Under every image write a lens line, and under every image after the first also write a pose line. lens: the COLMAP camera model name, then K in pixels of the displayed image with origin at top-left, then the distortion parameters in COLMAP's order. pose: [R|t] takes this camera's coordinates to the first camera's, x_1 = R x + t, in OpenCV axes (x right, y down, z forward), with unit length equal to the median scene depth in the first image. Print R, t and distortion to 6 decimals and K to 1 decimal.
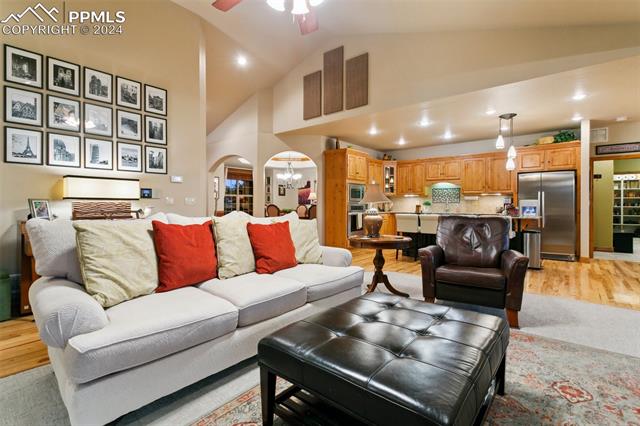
lens RADIAL K [[303.7, 0, 318.2], [0, 303.7, 209.2], [0, 0, 1]] dist [-0.003058, -0.000029]
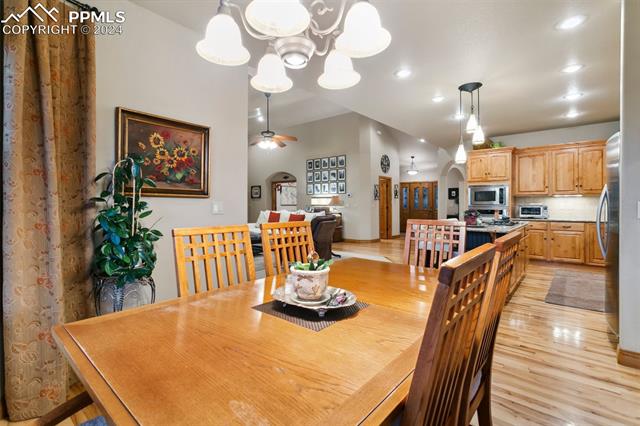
lens RADIAL K [[303.7, 0, 319.6], [0, 303.7, 209.9], [0, 0, 1]] dist [-0.003058, -0.000029]
pose [[0.002463, 0.011920, -0.999926, 1.204123], [-0.020378, 0.999722, 0.011868, -0.012491], [0.999789, 0.020348, 0.002705, 0.571258]]
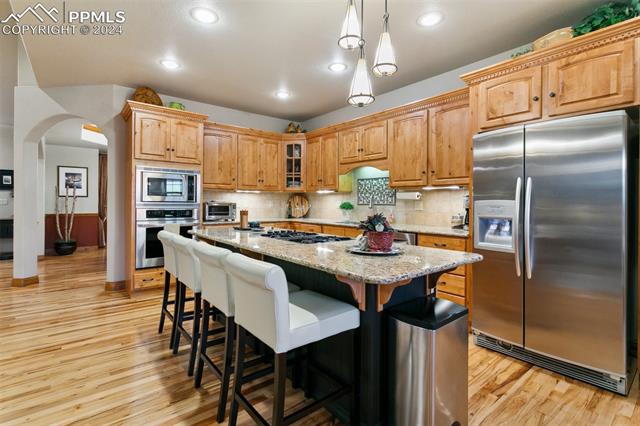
lens RADIAL K [[303.7, 0, 321.1], [0, 303.7, 206.4], [0, 0, 1]] dist [-0.003058, -0.000029]
pose [[0.982951, 0.006975, -0.183737, 0.559912], [-0.008041, 0.999955, -0.005057, -0.019571], [0.183693, 0.006448, 0.982962, 0.599600]]
